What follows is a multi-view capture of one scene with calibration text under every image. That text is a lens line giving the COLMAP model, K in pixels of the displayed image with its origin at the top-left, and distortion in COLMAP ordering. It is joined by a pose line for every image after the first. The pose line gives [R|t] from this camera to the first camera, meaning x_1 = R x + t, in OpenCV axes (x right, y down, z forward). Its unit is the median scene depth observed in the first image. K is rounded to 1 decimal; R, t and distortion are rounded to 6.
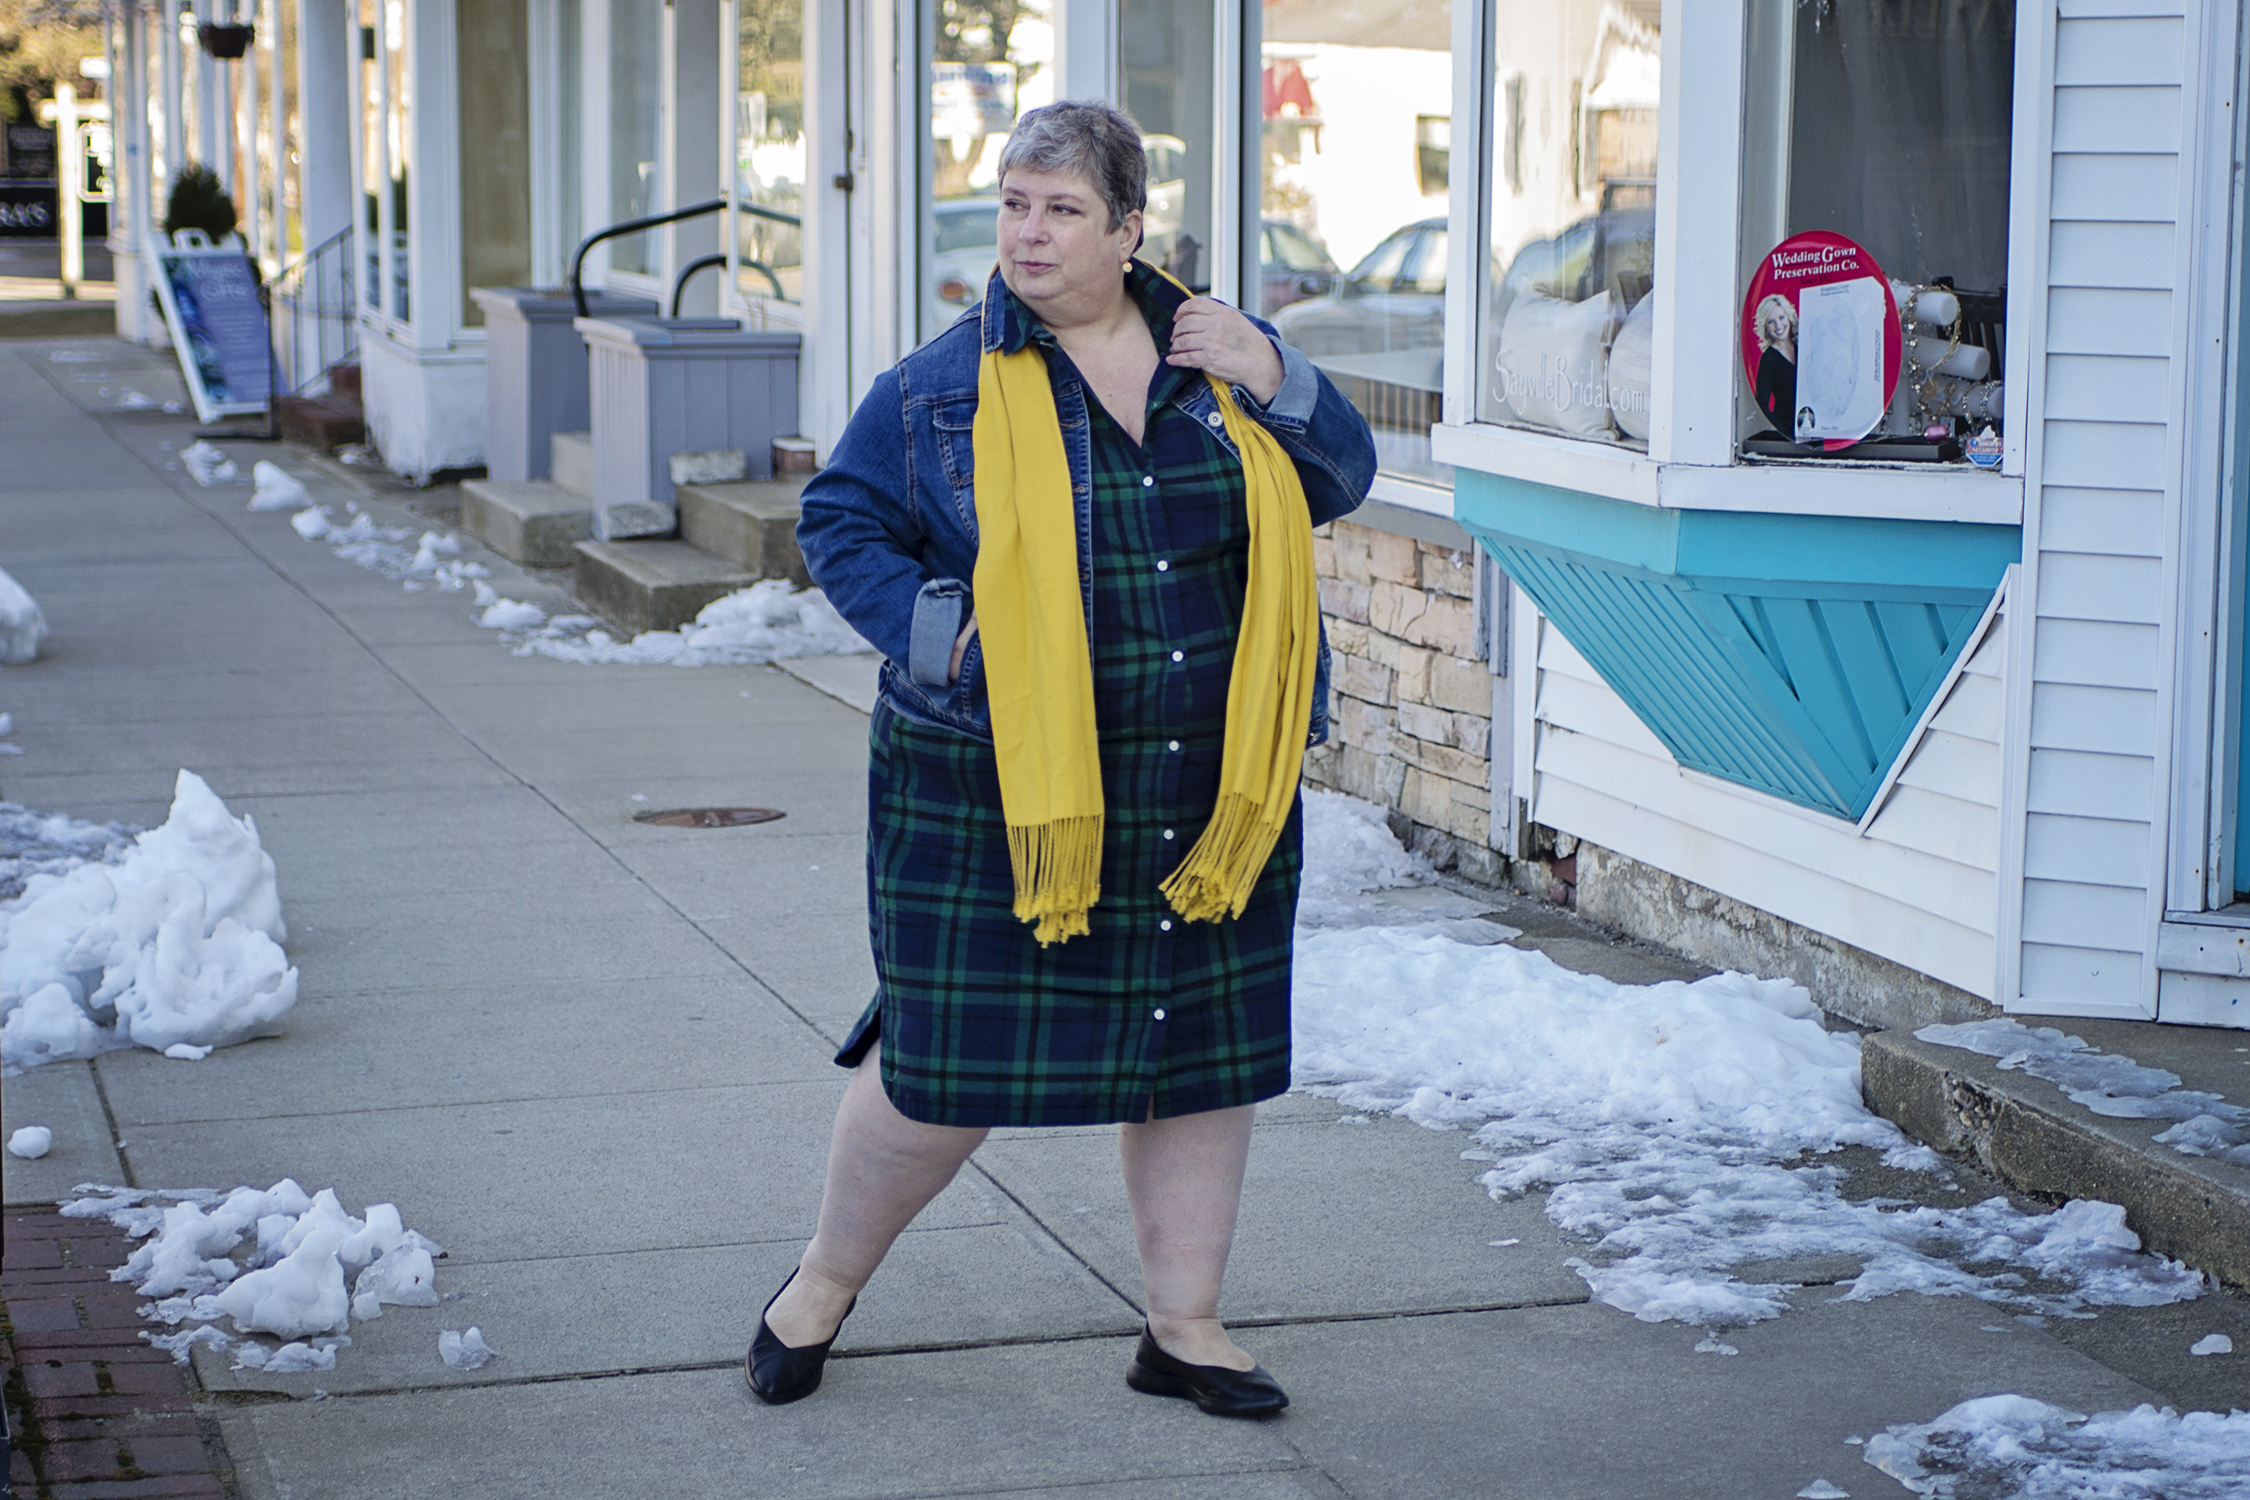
lens RADIAL K [[5193.7, 0, 1125.0], [0, 5193.7, 750.0], [0, 0, 1]] dist [0.293821, 0.210069]
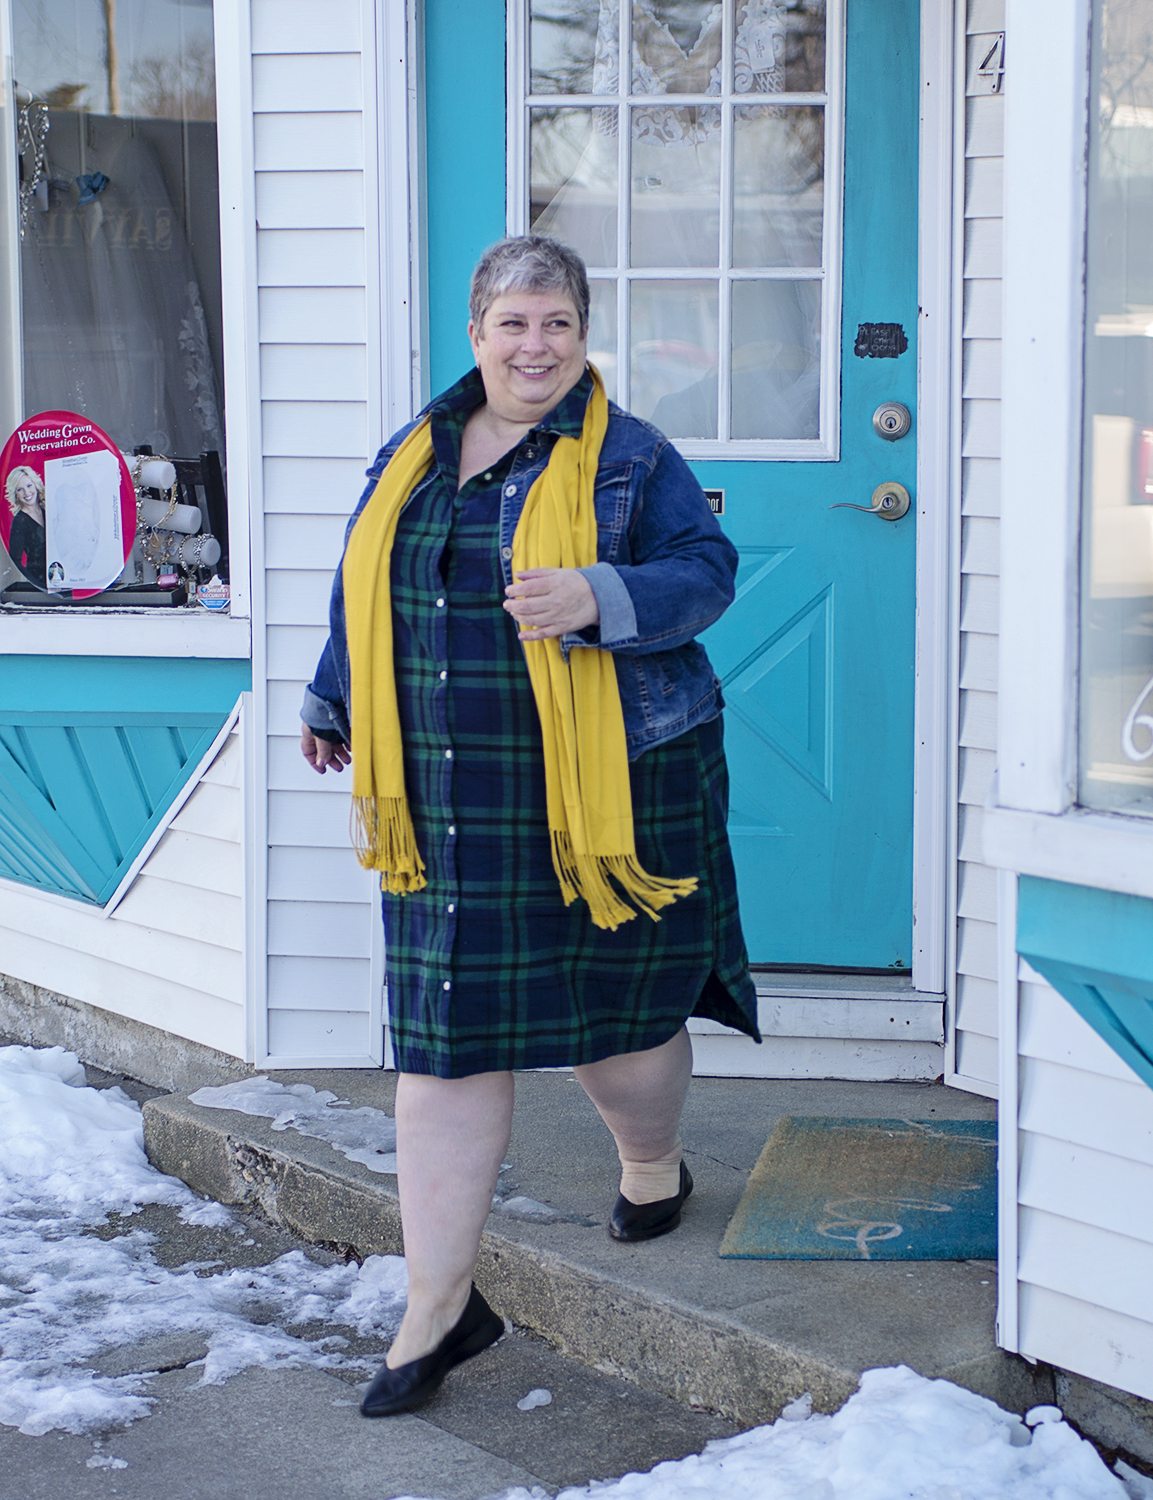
lens RADIAL K [[3448.2, 0, 577.0], [0, 3448.2, 784.9], [0, 0, 1]] dist [0.091944, 0.215300]
pose [[0.939771, -0.061986, 0.336138, -0.024249], [0.055598, 0.998043, 0.028606, -0.035413], [-0.337254, -0.008195, 0.941378, 0.265425]]
